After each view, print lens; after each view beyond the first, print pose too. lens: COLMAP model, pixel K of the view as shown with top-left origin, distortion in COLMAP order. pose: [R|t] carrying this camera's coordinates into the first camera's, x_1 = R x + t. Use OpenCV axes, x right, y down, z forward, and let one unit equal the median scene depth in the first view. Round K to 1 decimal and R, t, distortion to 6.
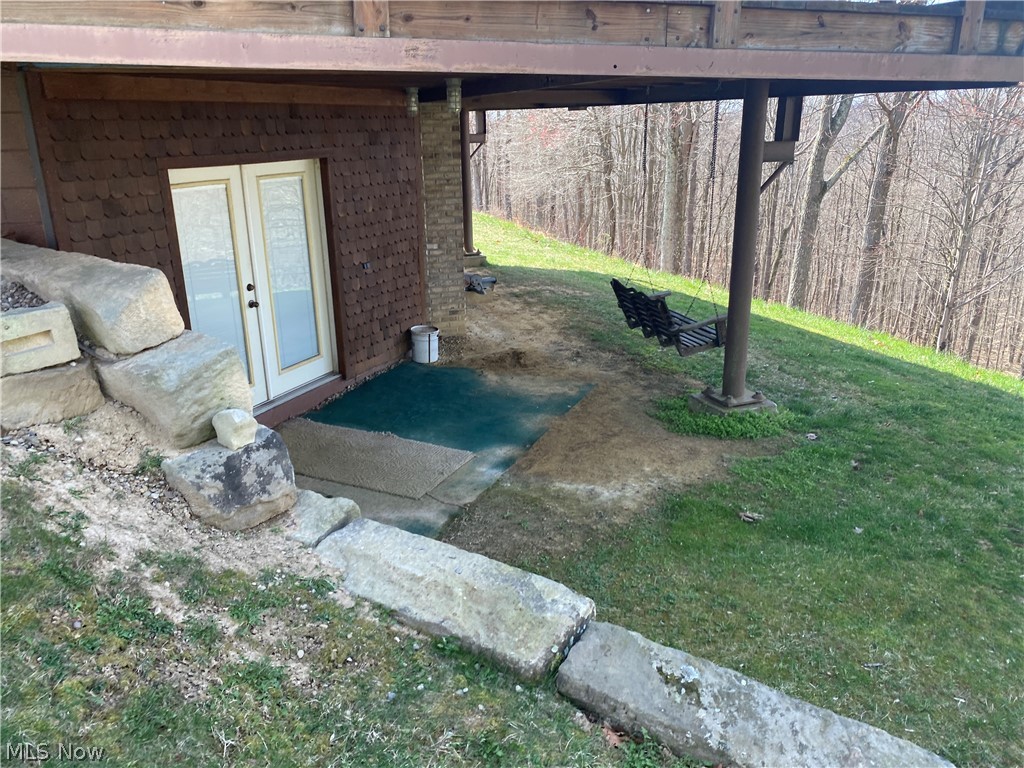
lens RADIAL K [[784.5, 0, 512.0], [0, 784.5, 384.0], [0, 0, 1]] dist [0.031940, -0.040990]
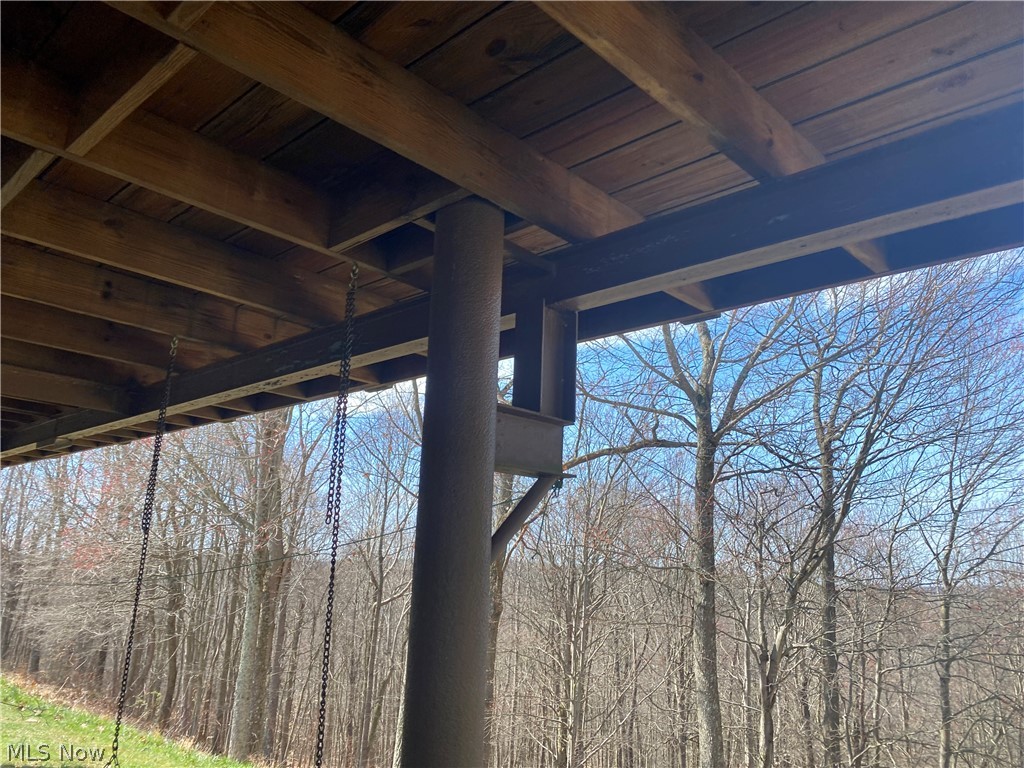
lens RADIAL K [[784.5, 0, 512.0], [0, 784.5, 384.0], [0, 0, 1]] dist [0.031940, -0.040990]
pose [[0.881906, 0.153112, 0.445867, 0.029641], [0.105327, 0.857884, -0.502933, -0.024746], [-0.459508, 0.490501, 0.740447, 0.125544]]
